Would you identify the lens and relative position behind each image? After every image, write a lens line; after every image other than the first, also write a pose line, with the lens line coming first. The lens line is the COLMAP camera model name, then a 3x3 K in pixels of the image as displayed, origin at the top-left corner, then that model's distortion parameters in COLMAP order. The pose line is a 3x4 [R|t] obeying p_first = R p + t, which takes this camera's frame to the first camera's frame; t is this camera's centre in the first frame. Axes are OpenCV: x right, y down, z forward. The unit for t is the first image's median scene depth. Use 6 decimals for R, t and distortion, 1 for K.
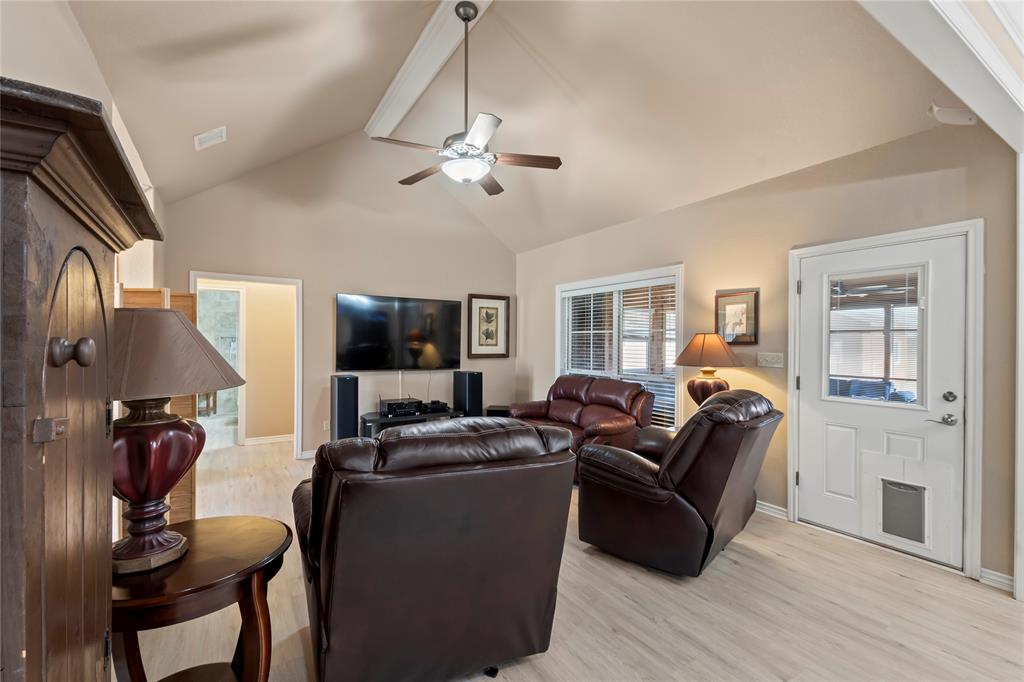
lens RADIAL K [[453.9, 0, 512.0], [0, 453.9, 341.0], [0, 0, 1]] dist [0.002161, 0.000103]
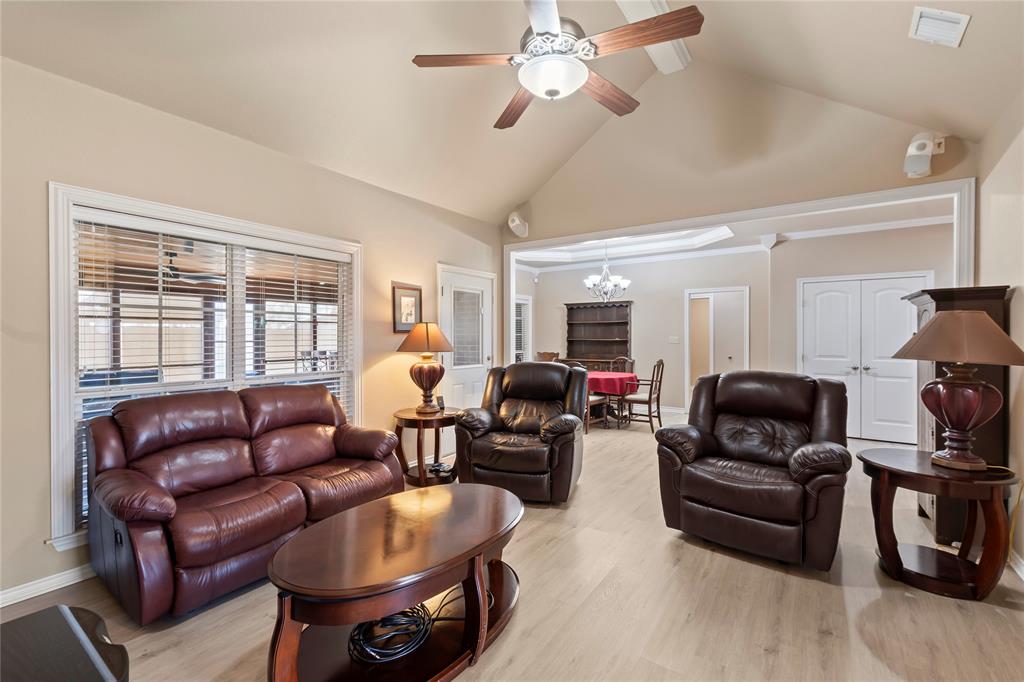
lens RADIAL K [[453.9, 0, 512.0], [0, 453.9, 341.0], [0, 0, 1]] dist [0.002161, 0.000103]
pose [[-0.362140, -0.009418, 0.932076, -0.652645], [-0.010272, 0.999929, 0.006113, 0.018819], [-0.932067, -0.007360, -0.362211, 1.162809]]
